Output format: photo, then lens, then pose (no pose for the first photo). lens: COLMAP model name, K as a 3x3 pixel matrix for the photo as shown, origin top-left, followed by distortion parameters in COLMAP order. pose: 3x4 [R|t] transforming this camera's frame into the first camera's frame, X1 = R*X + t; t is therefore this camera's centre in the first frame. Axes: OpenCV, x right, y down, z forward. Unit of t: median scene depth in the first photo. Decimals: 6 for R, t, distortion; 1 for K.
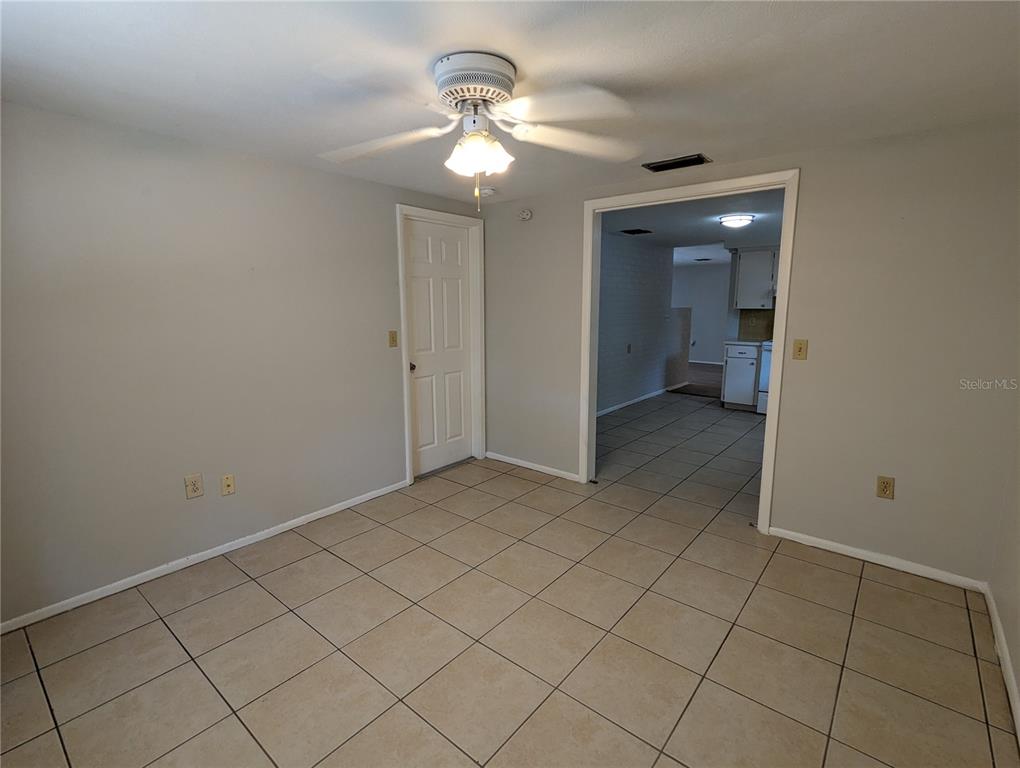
lens RADIAL K [[484.3, 0, 506.9], [0, 484.3, 383.8], [0, 0, 1]] dist [-0.001700, -0.000164]
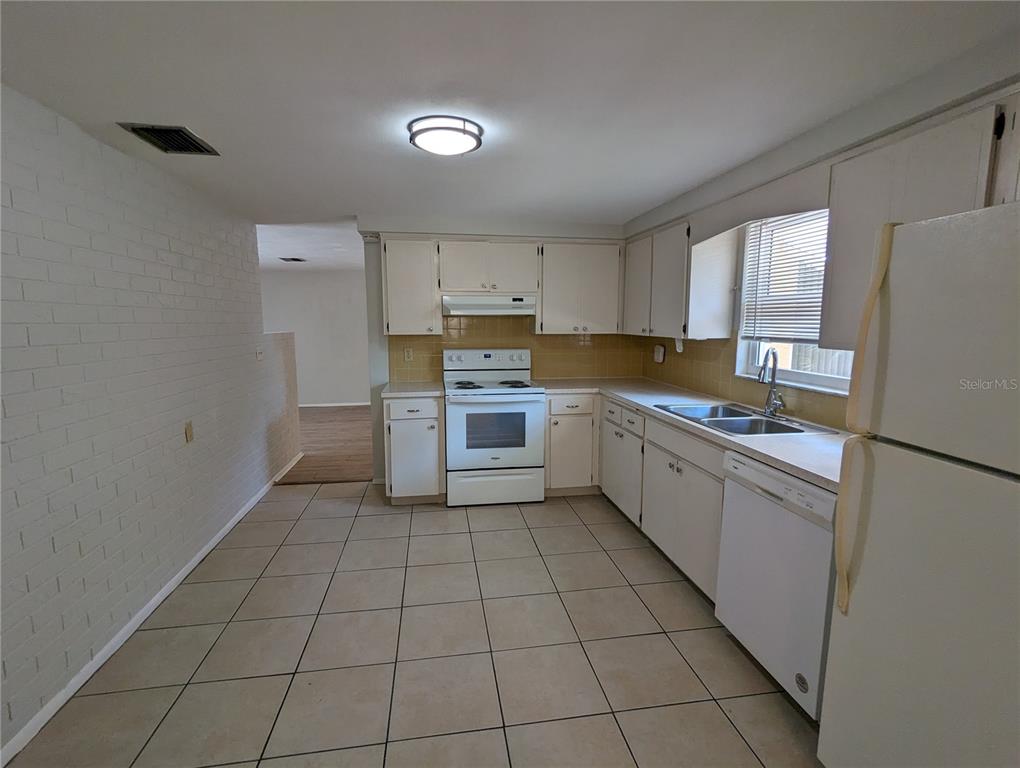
lens RADIAL K [[484.3, 0, 506.9], [0, 484.3, 383.8], [0, 0, 1]] dist [-0.001700, -0.000164]
pose [[0.657452, -0.095679, 0.747397, 0.121921], [0.124455, 0.992071, 0.017524, -0.088438], [-0.743147, 0.081496, 0.664146, 0.505587]]
